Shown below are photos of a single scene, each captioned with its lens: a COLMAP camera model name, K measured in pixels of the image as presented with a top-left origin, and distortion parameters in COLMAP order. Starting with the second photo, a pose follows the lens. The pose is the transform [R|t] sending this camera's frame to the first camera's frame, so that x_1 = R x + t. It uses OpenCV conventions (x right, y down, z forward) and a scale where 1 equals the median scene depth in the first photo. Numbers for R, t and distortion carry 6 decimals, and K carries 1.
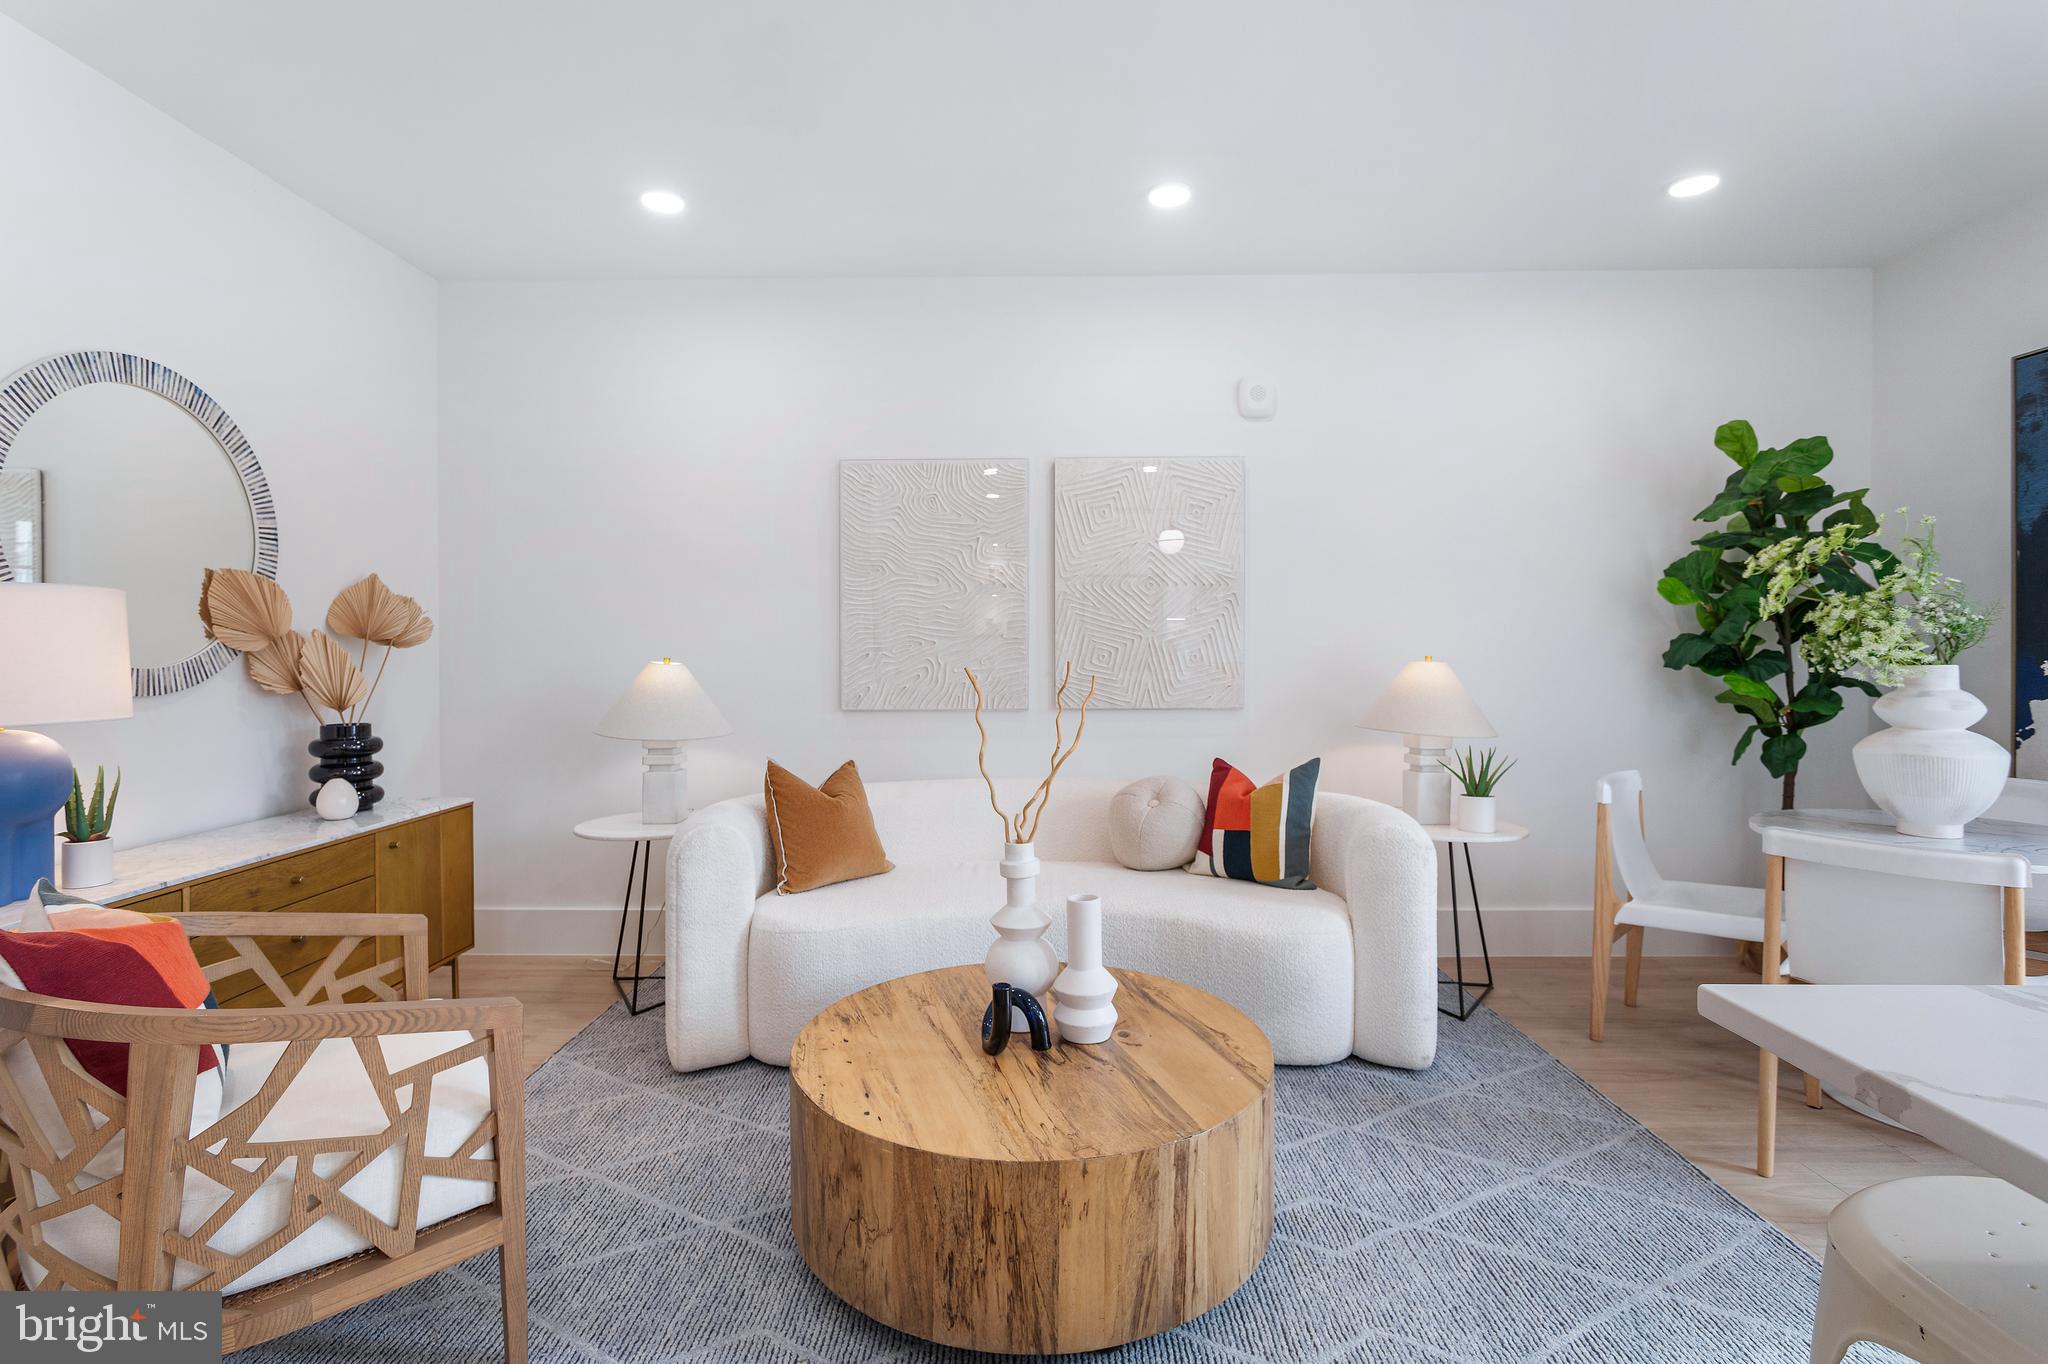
lens RADIAL K [[966.0, 0, 1002.8], [0, 966.0, 653.8], [0, 0, 1]] dist [-0.002033, 0.000247]
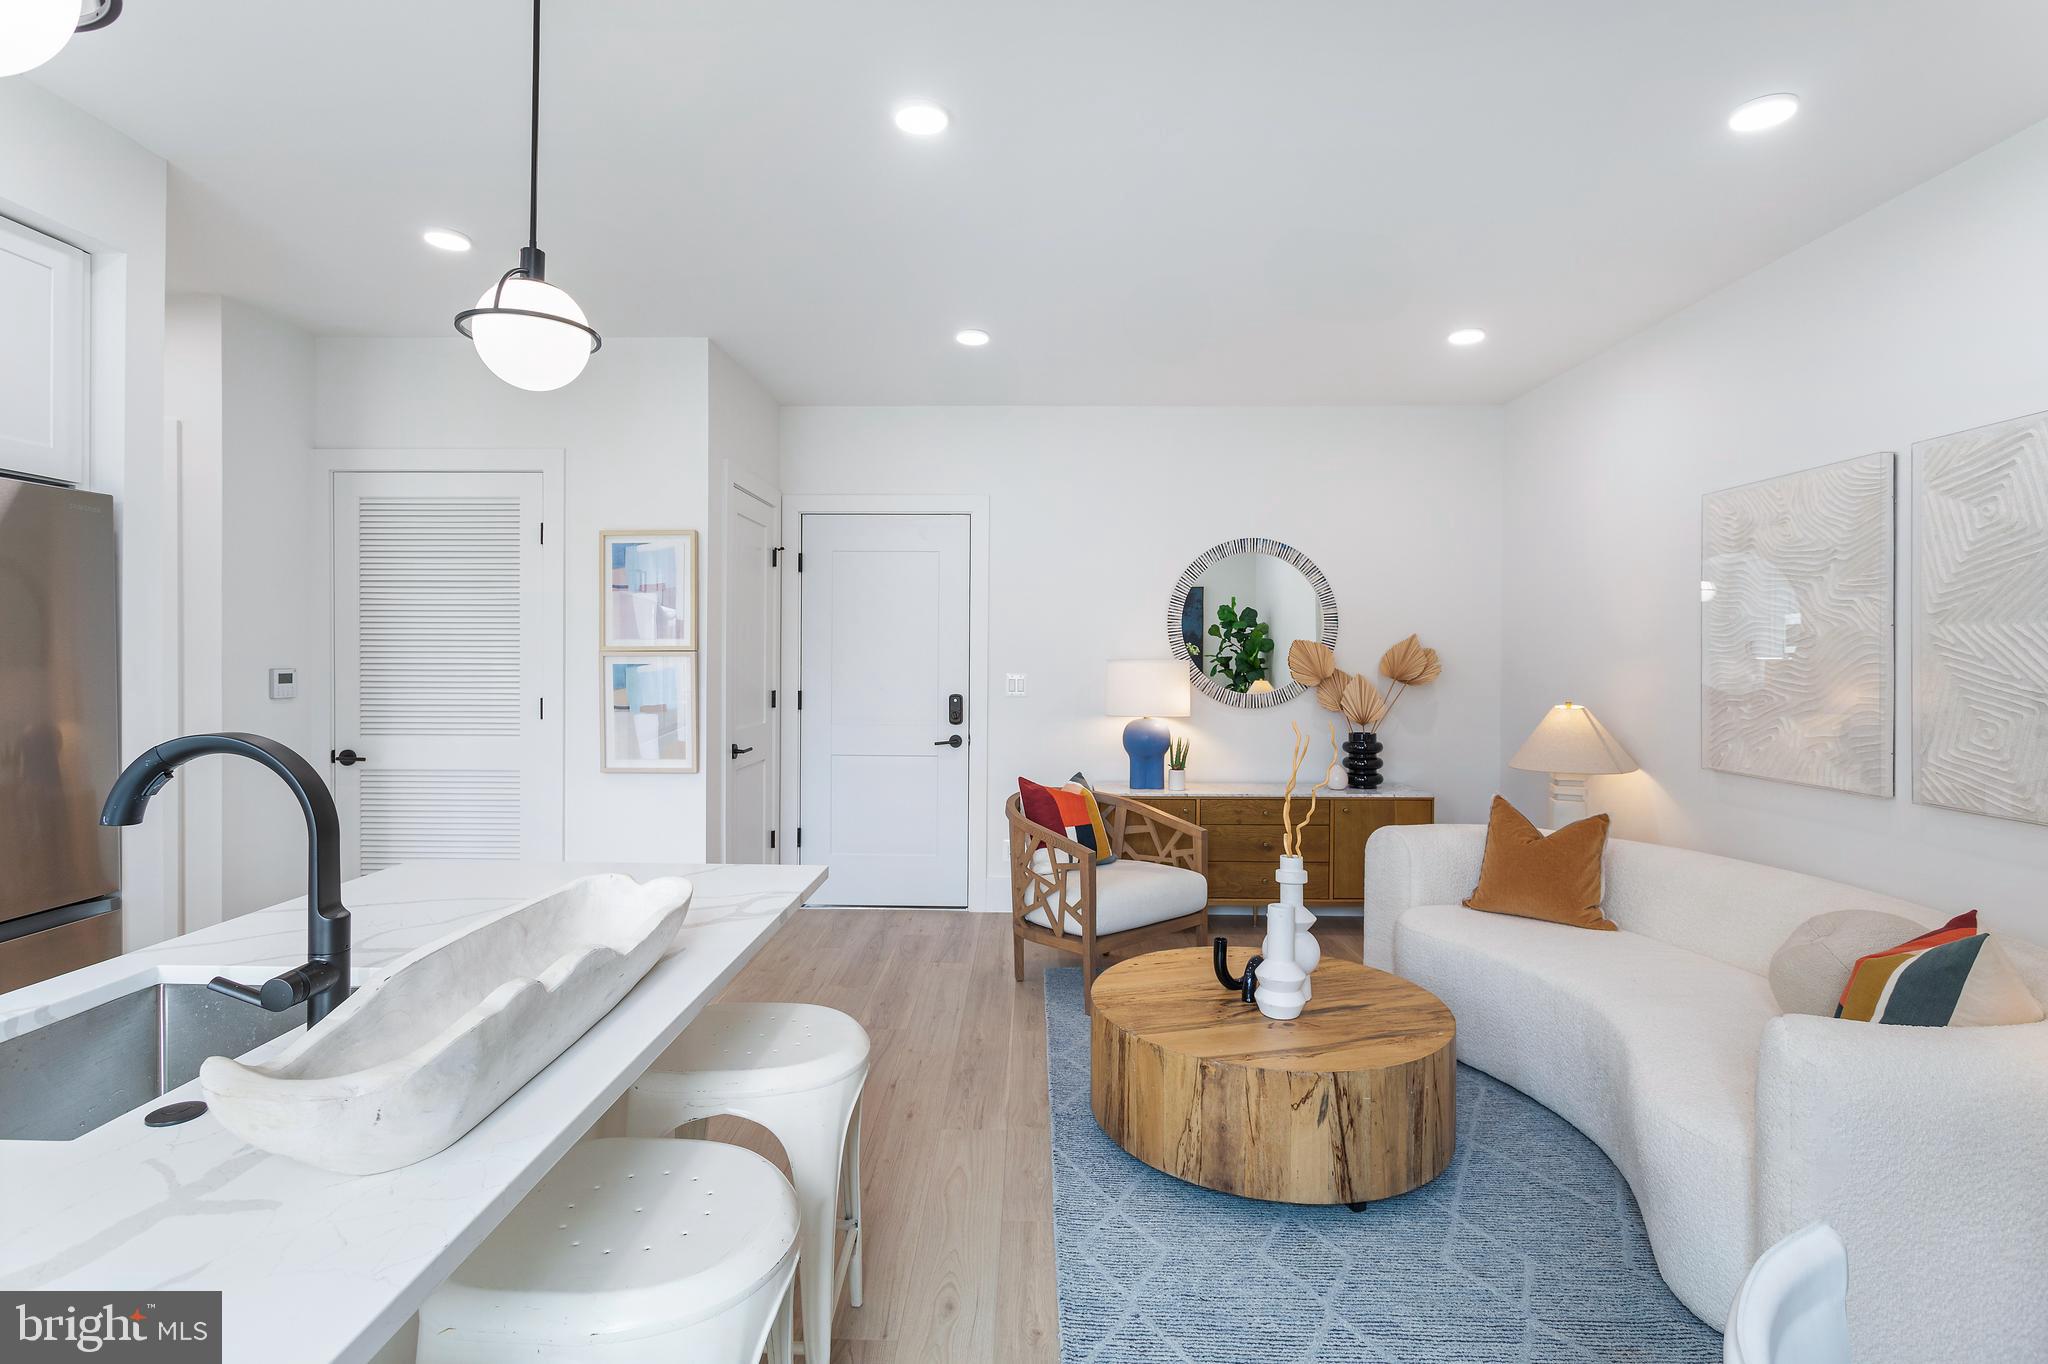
lens RADIAL K [[966.0, 0, 1002.8], [0, 966.0, 653.8], [0, 0, 1]] dist [-0.002033, 0.000247]
pose [[-0.012226, 0.001739, -0.999924, 1.314421], [-0.009083, 0.999957, 0.001851, -0.080153], [0.999884, 0.009105, -0.012210, 0.613124]]
